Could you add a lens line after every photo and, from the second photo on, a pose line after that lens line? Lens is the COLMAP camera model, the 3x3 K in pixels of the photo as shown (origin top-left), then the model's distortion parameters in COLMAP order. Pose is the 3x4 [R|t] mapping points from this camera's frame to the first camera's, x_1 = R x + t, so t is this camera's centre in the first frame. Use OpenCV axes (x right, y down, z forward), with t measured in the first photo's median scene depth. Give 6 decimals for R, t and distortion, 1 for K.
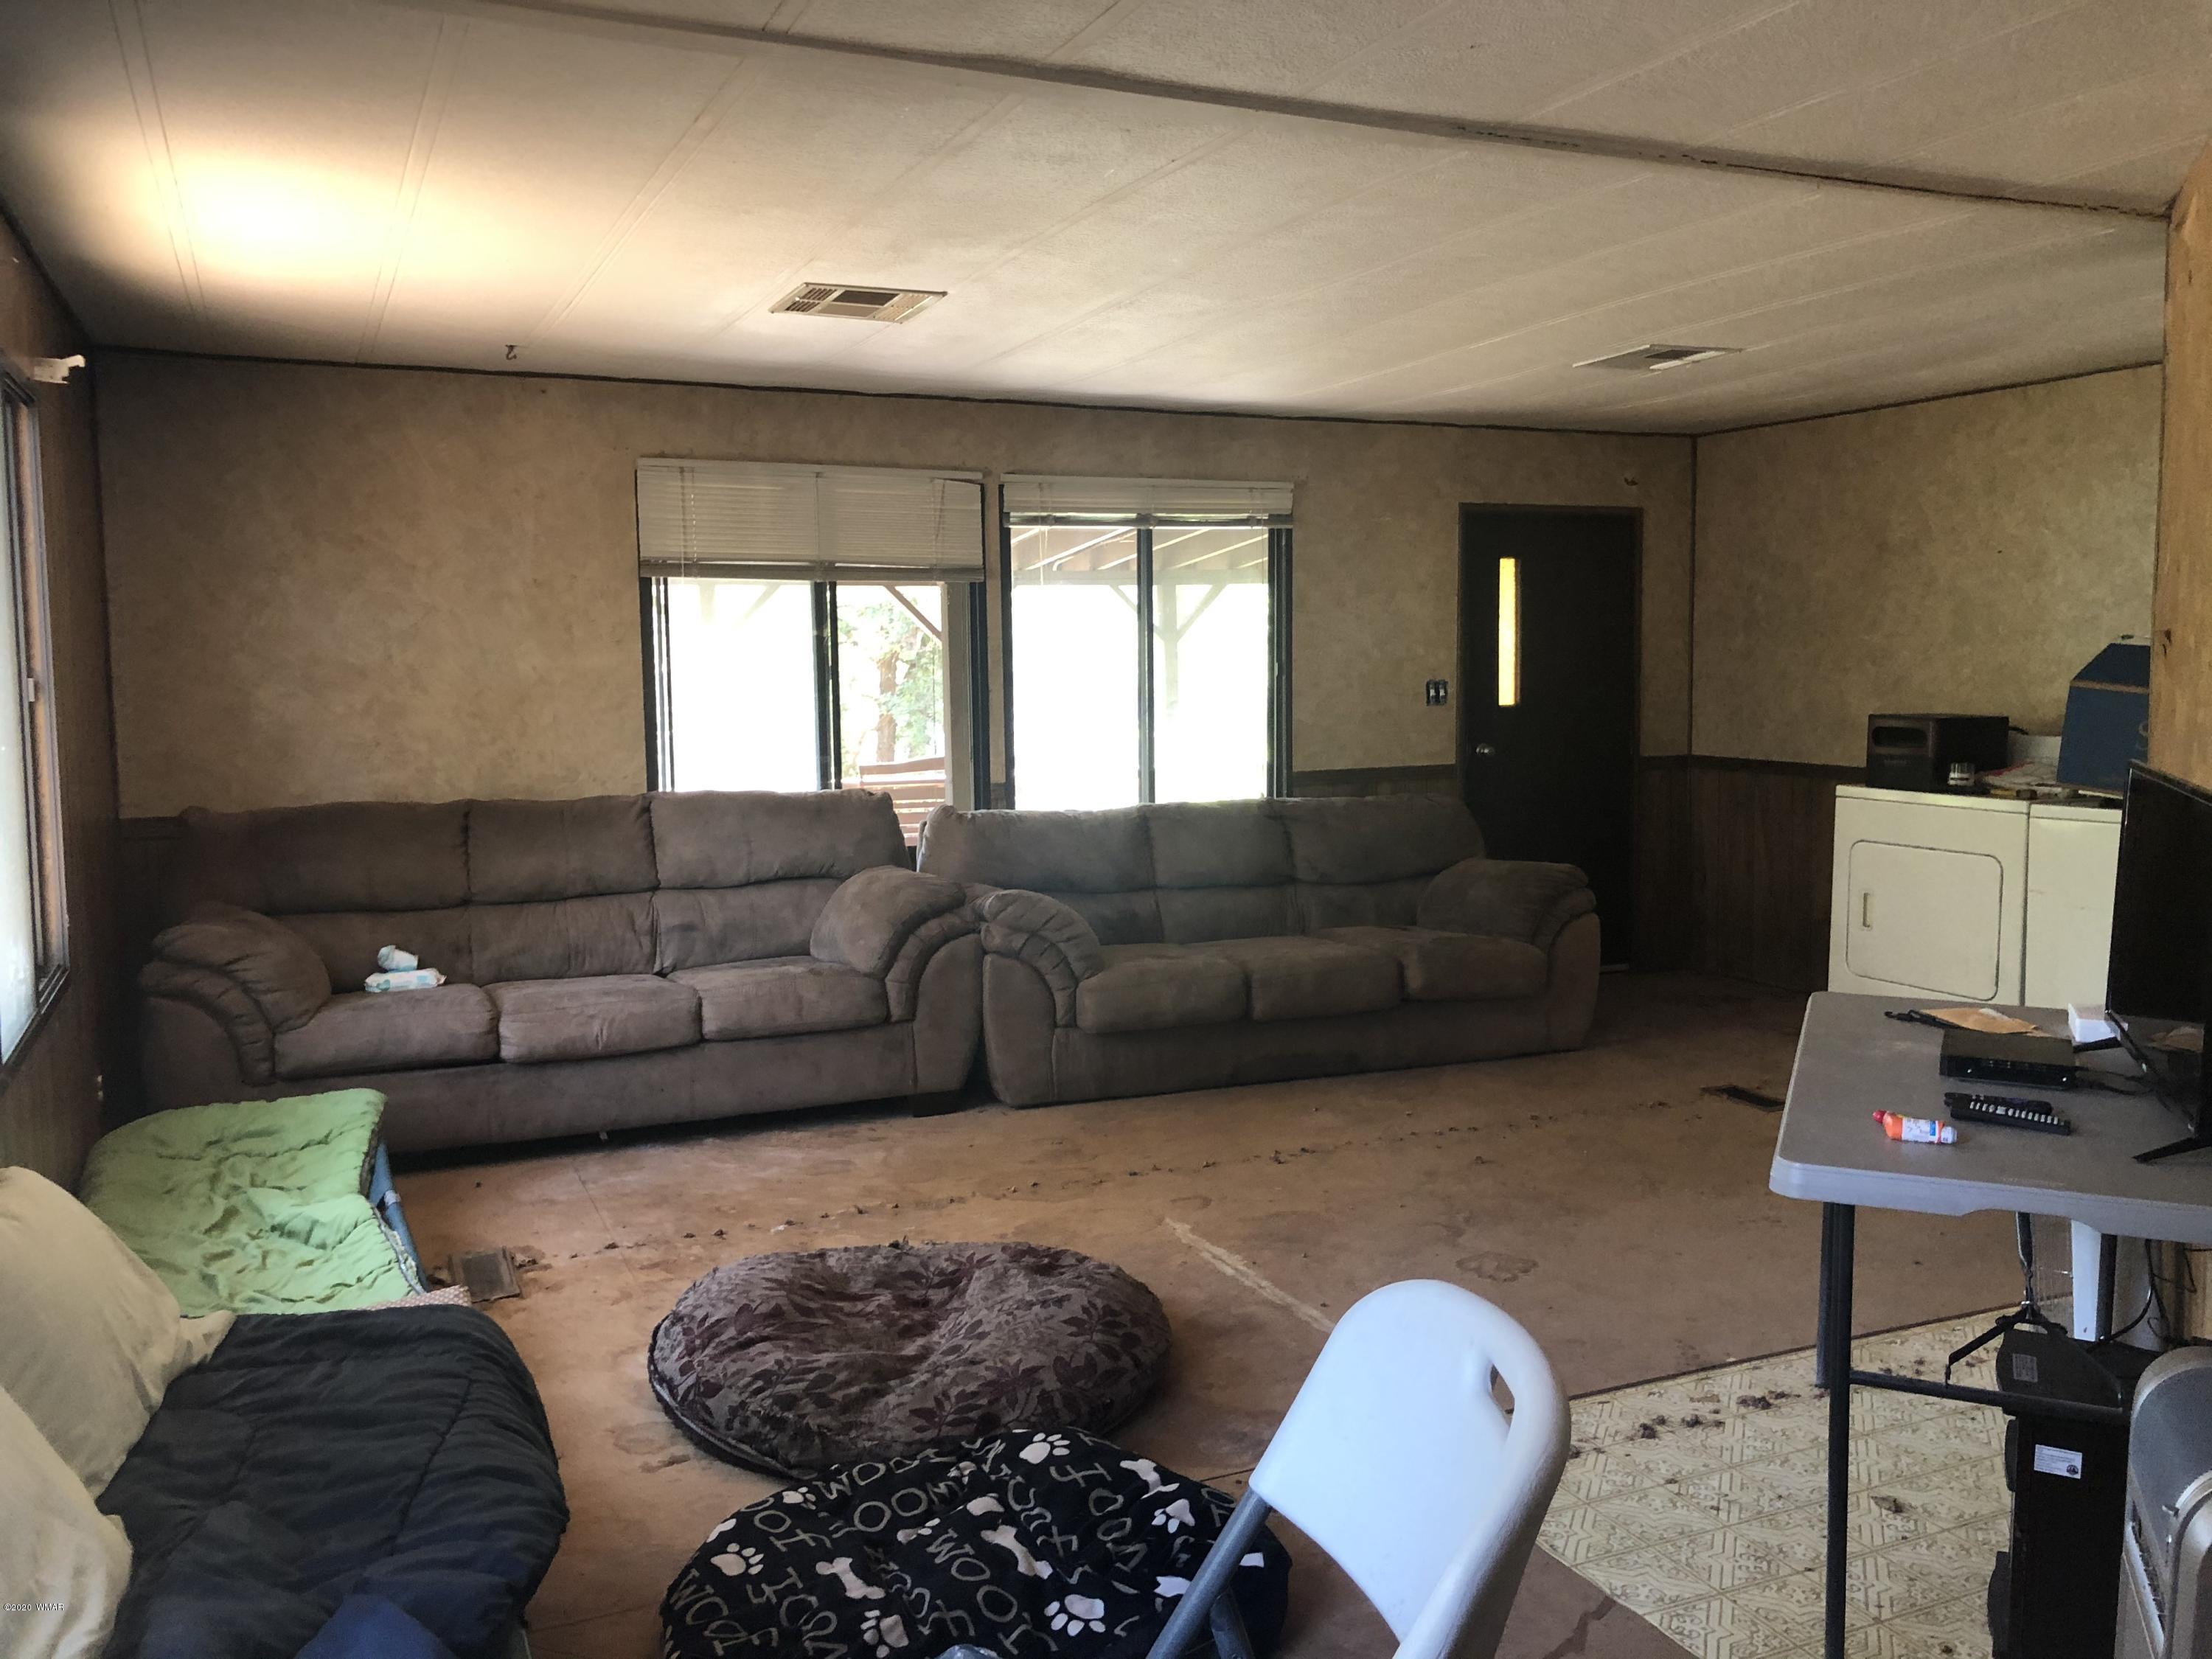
lens RADIAL K [[1825.5, 0, 1106.0], [0, 1825.5, 829.5], [0, 0, 1]] dist [0.059699, -0.067103]
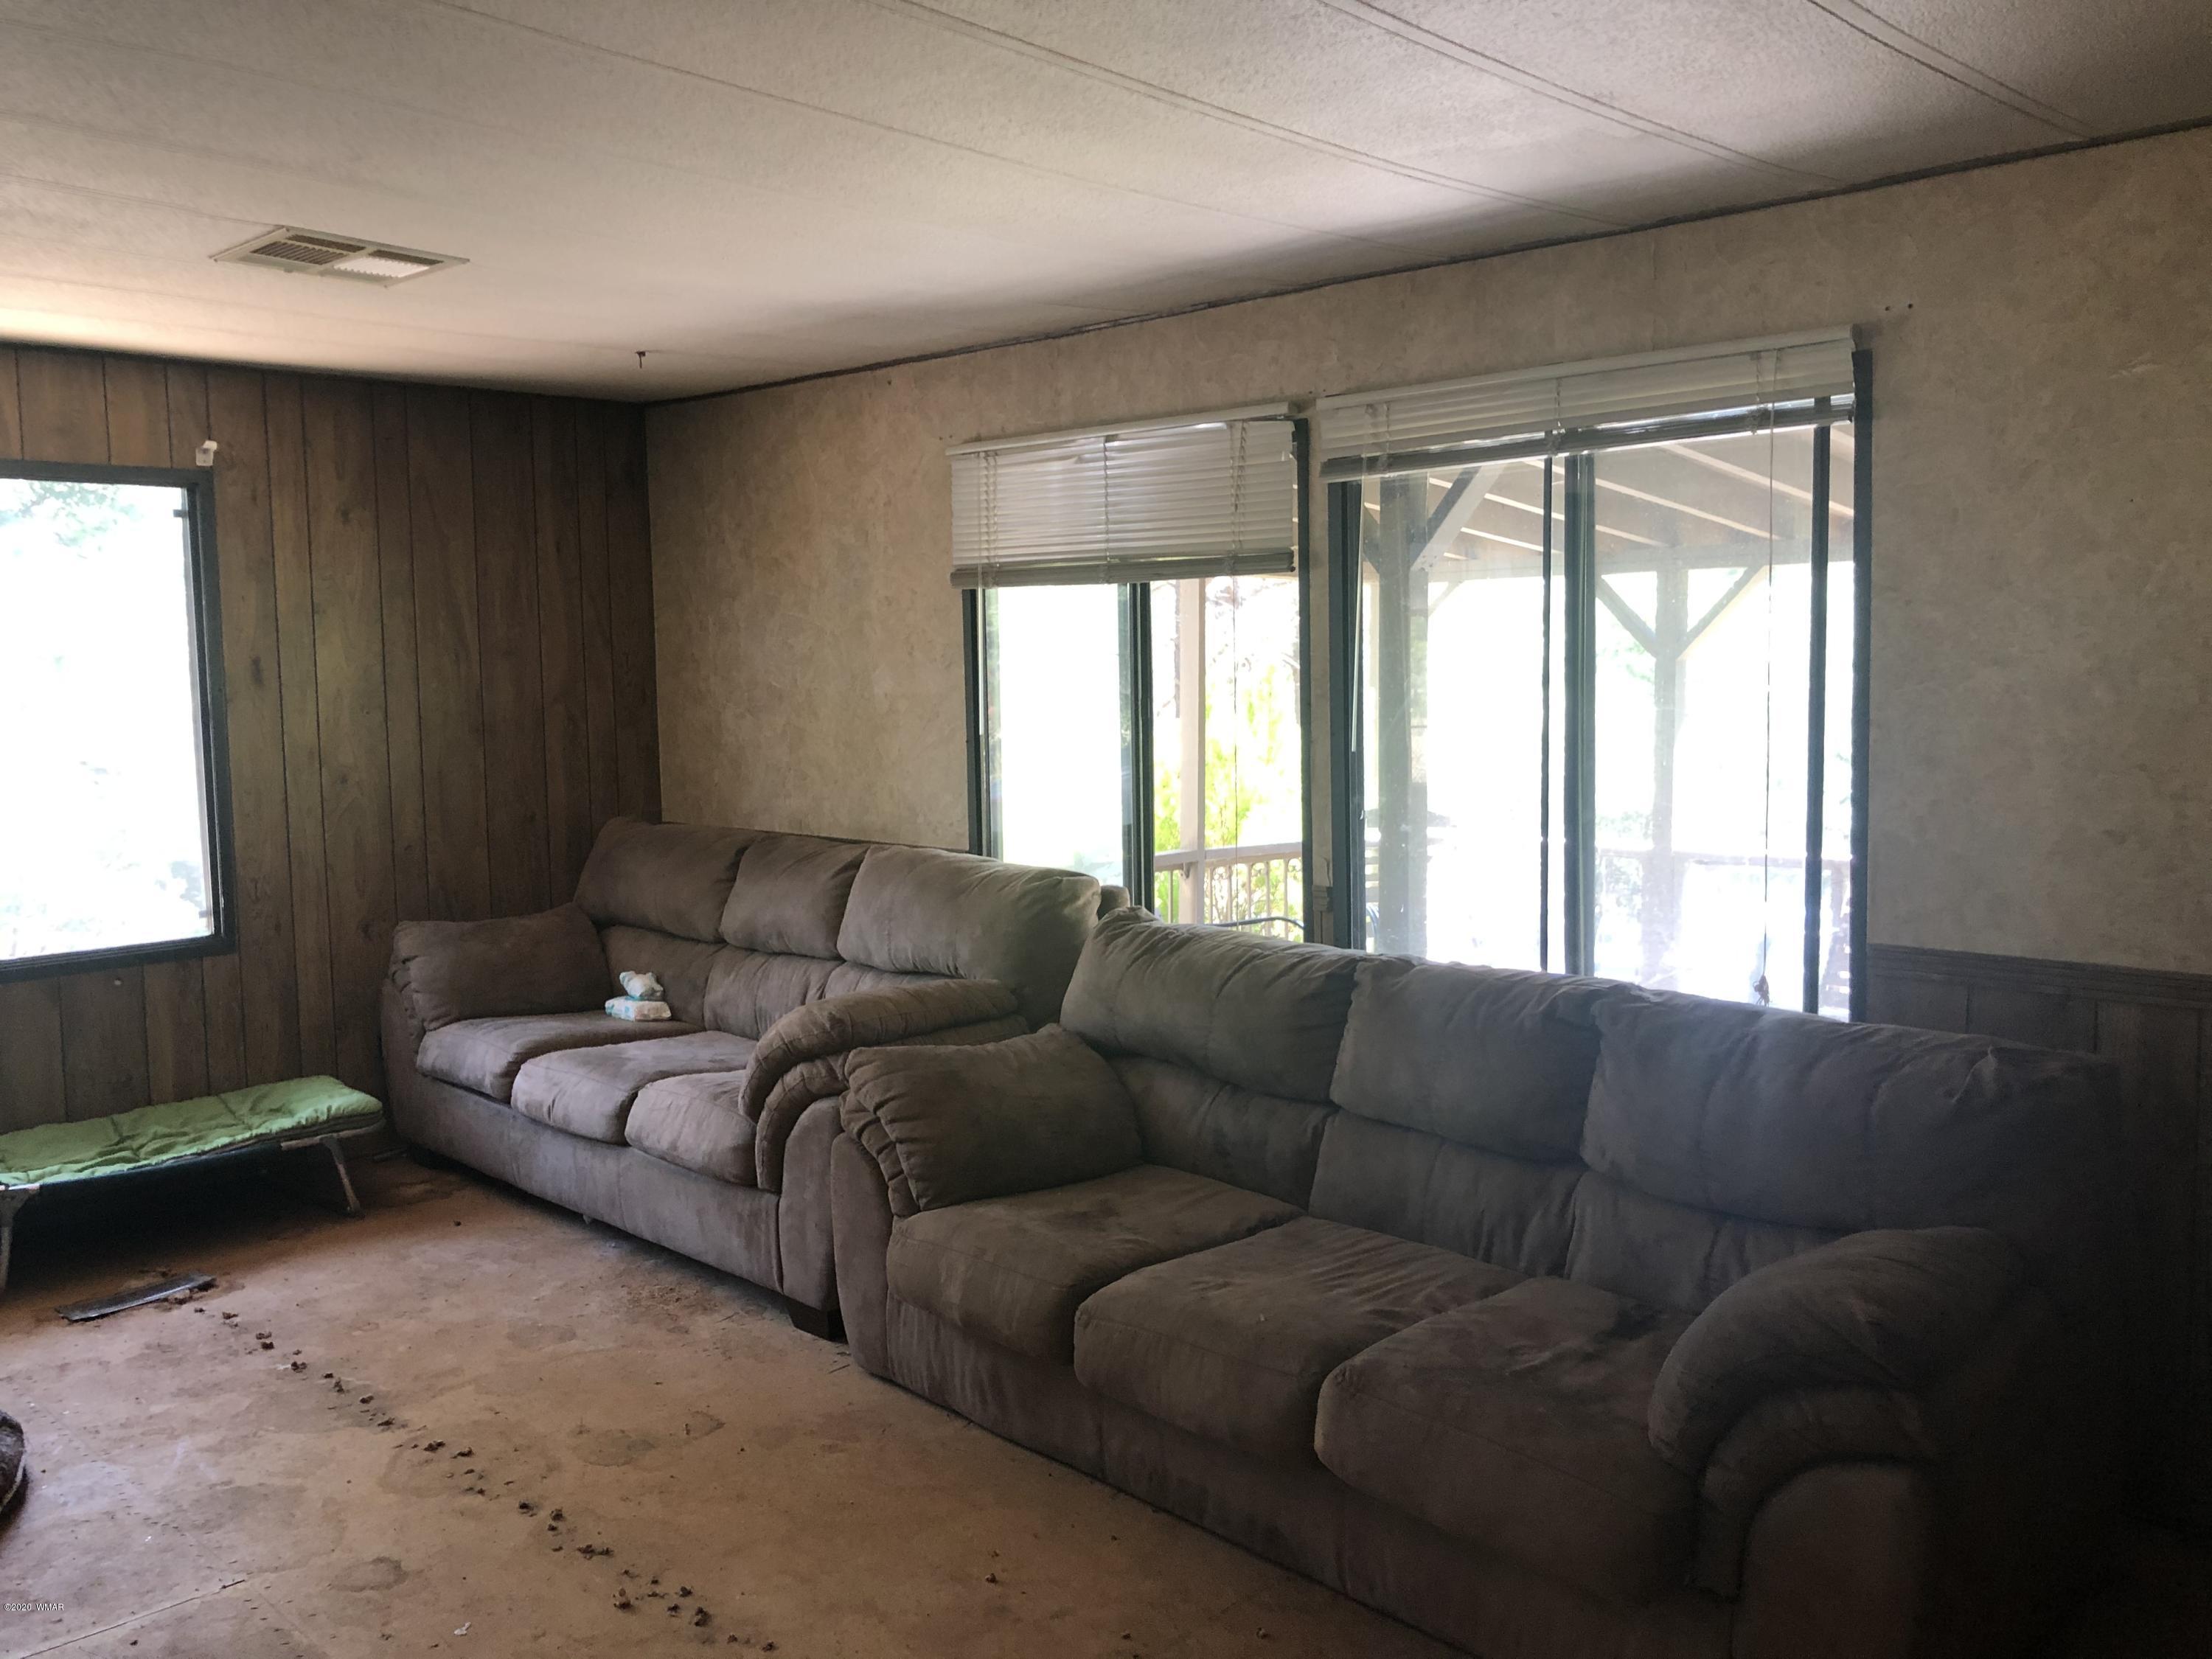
lens RADIAL K [[1825.5, 0, 1106.0], [0, 1825.5, 829.5], [0, 0, 1]] dist [0.059699, -0.067103]
pose [[0.367930, 0.097942, -0.924681, 0.560970], [-0.074591, 0.994341, 0.075640, -0.098122], [0.926857, 0.041143, 0.373154, 0.770073]]
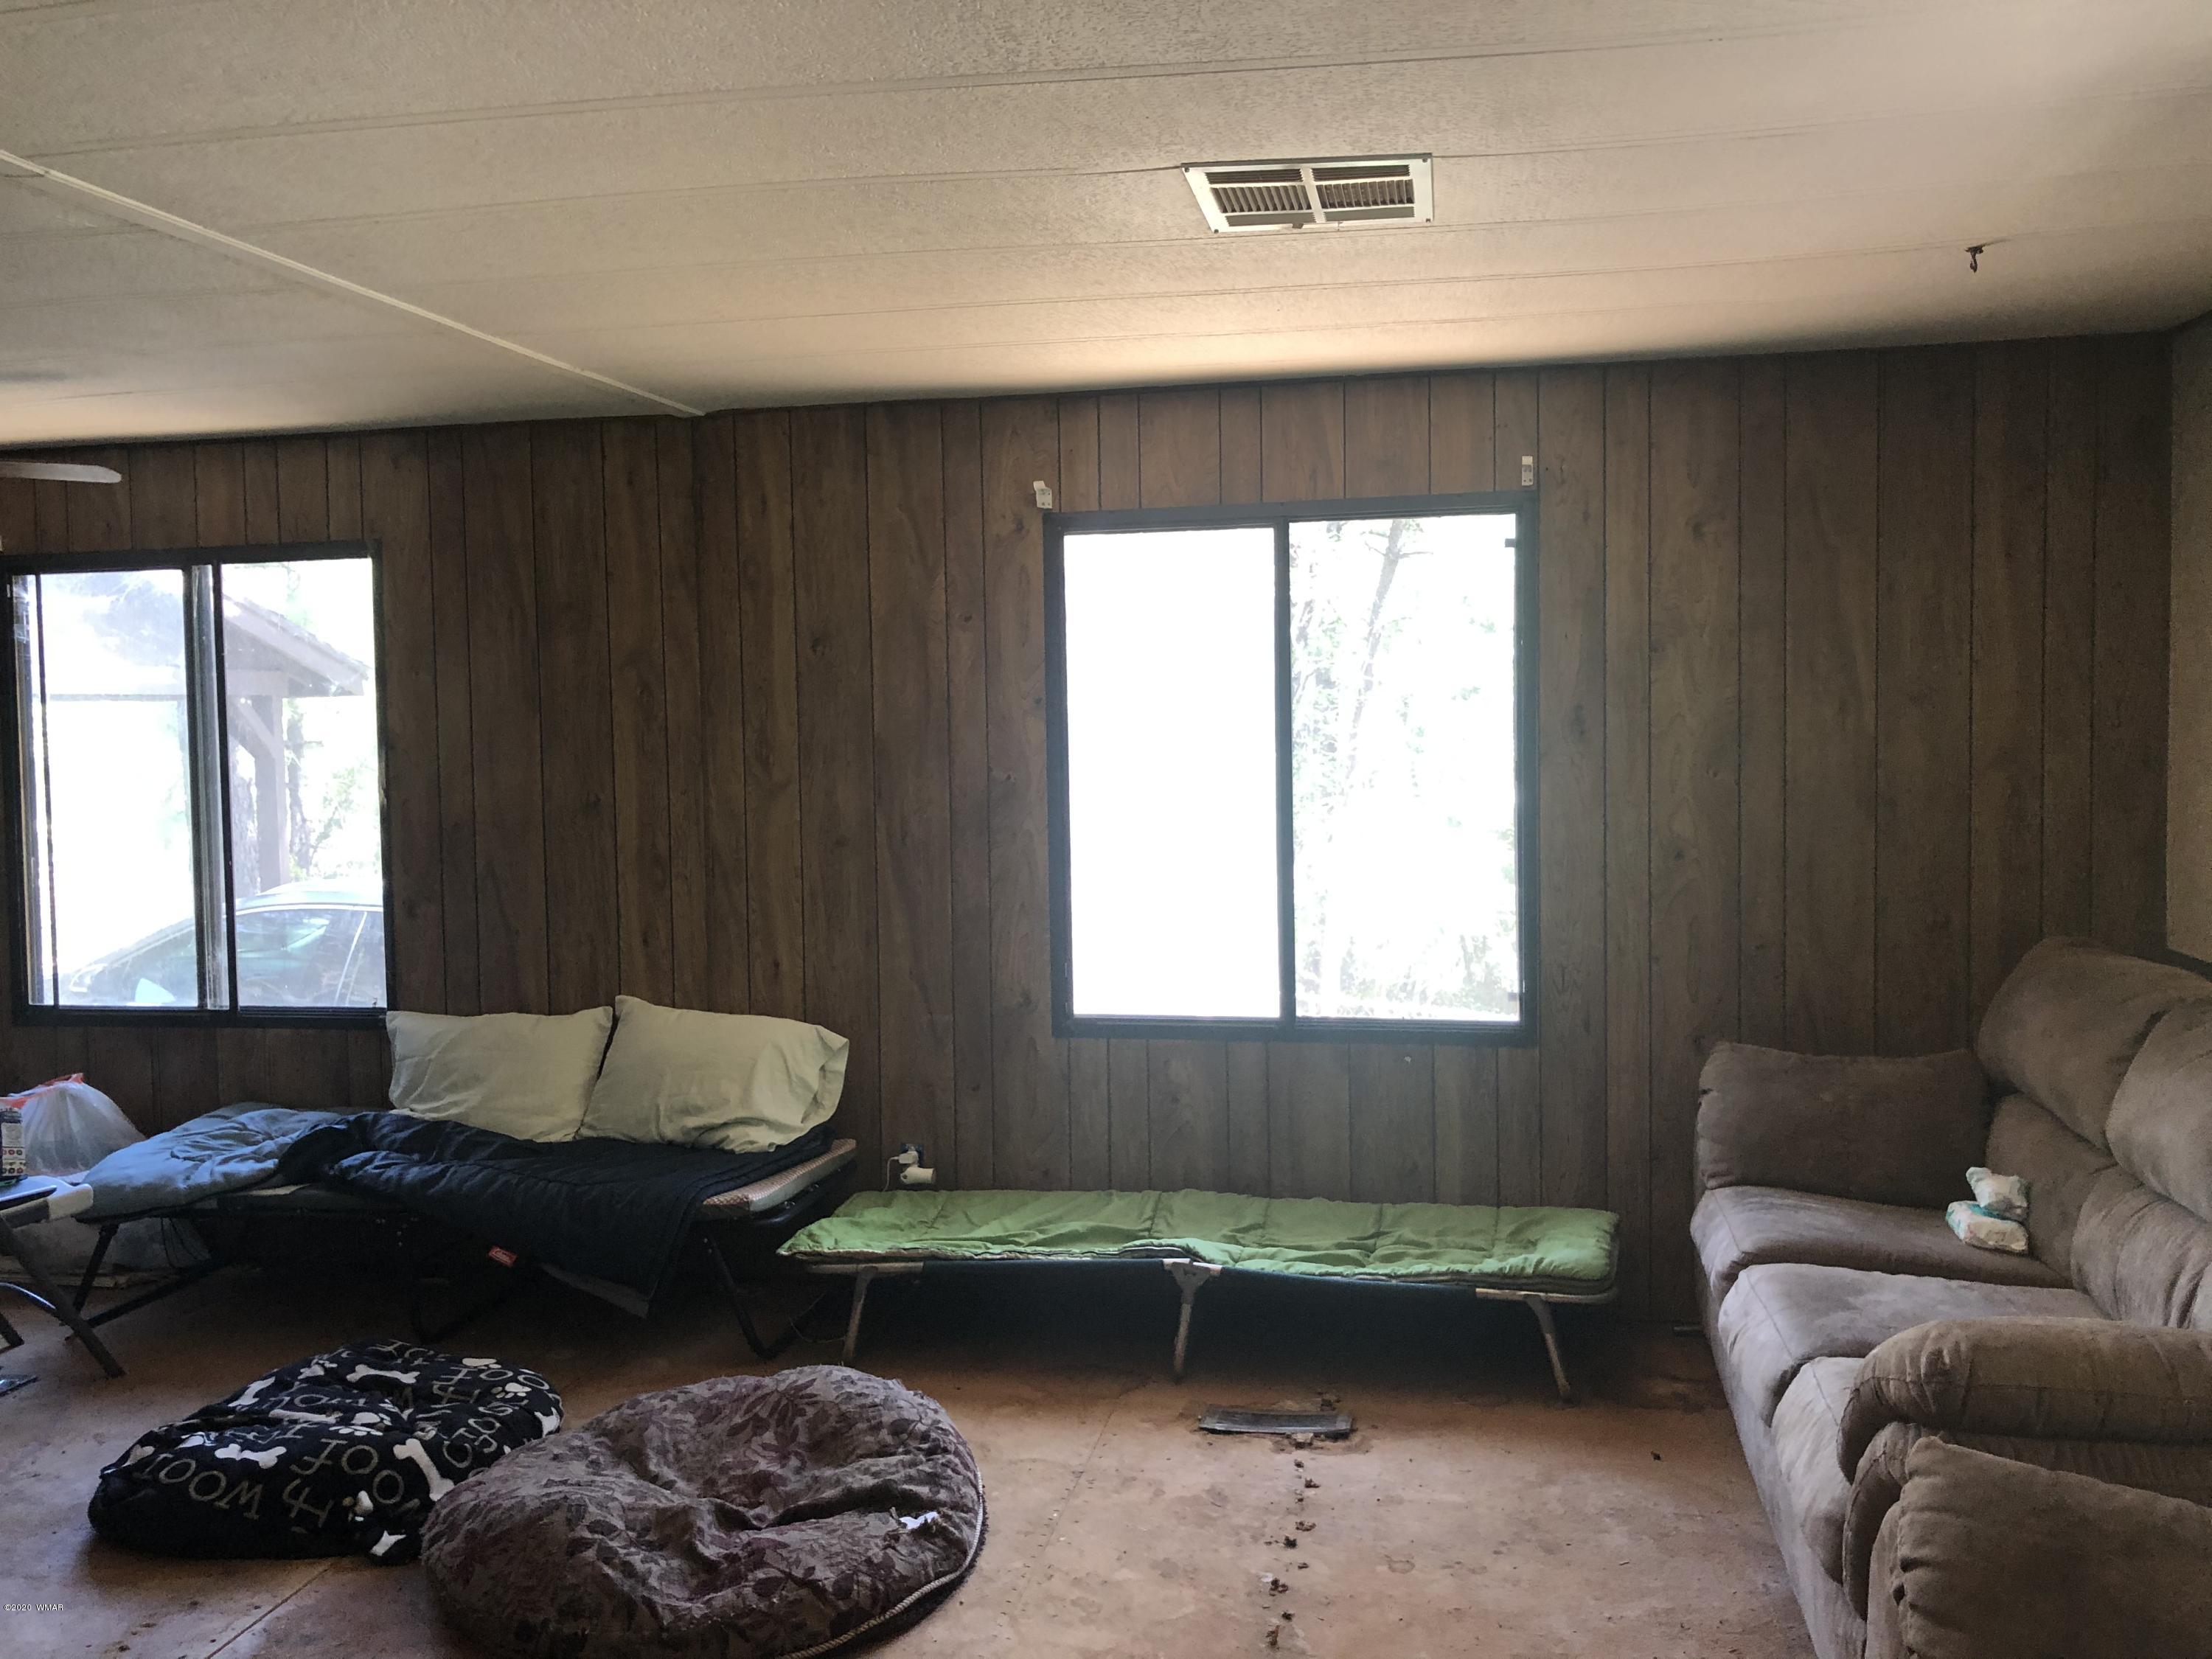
lens RADIAL K [[1825.5, 0, 1106.0], [0, 1825.5, 829.5], [0, 0, 1]] dist [0.059699, -0.067103]
pose [[-0.581298, 0.069941, -0.810679, 0.309562], [-0.053796, 0.990816, 0.124056, -0.115065], [0.811910, 0.115725, -0.572197, 0.992442]]
